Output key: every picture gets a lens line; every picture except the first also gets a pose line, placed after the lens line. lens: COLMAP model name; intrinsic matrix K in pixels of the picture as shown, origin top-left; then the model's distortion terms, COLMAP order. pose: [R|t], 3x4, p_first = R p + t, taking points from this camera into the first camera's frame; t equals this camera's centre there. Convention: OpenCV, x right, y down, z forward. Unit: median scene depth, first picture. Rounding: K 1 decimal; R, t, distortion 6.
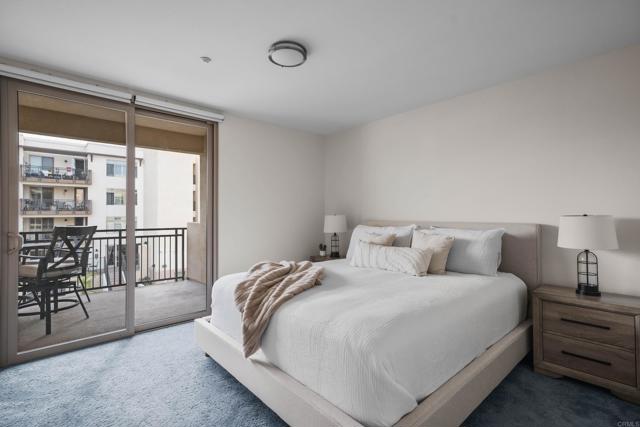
lens RADIAL K [[292.3, 0, 328.5], [0, 292.3, 212.2], [0, 0, 1]] dist [-0.000169, 0.000484]
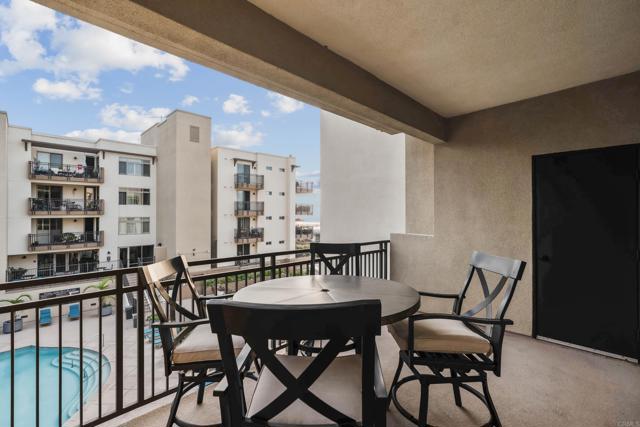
lens RADIAL K [[289.0, 0, 327.8], [0, 289.0, 213.6], [0, 0, 1]] dist [0.018735, -0.001159]
pose [[0.999748, 0.001738, 0.022390, -0.109647], [-0.001881, 0.999978, 0.006363, -0.003655], [-0.022378, -0.006403, 0.999729, 0.040043]]
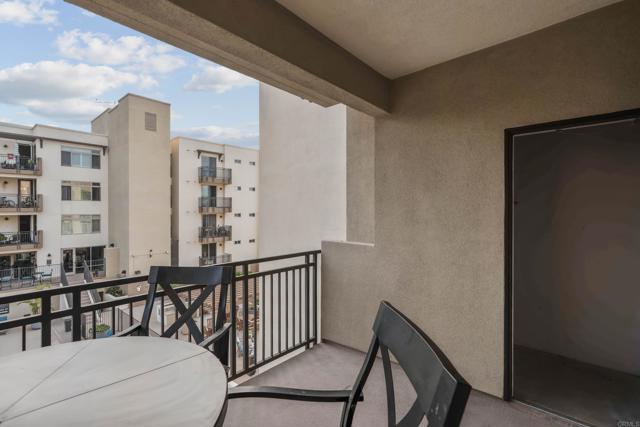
lens RADIAL K [[299.0, 0, 326.8], [0, 299.0, 212.5], [0, 0, 1]] dist [0.024097, 0.001835]
pose [[0.996164, 0.000583, 0.087509, -0.086369], [-0.001856, 0.999894, 0.014471, -0.004706], [-0.087491, -0.014578, 0.996059, 0.069958]]
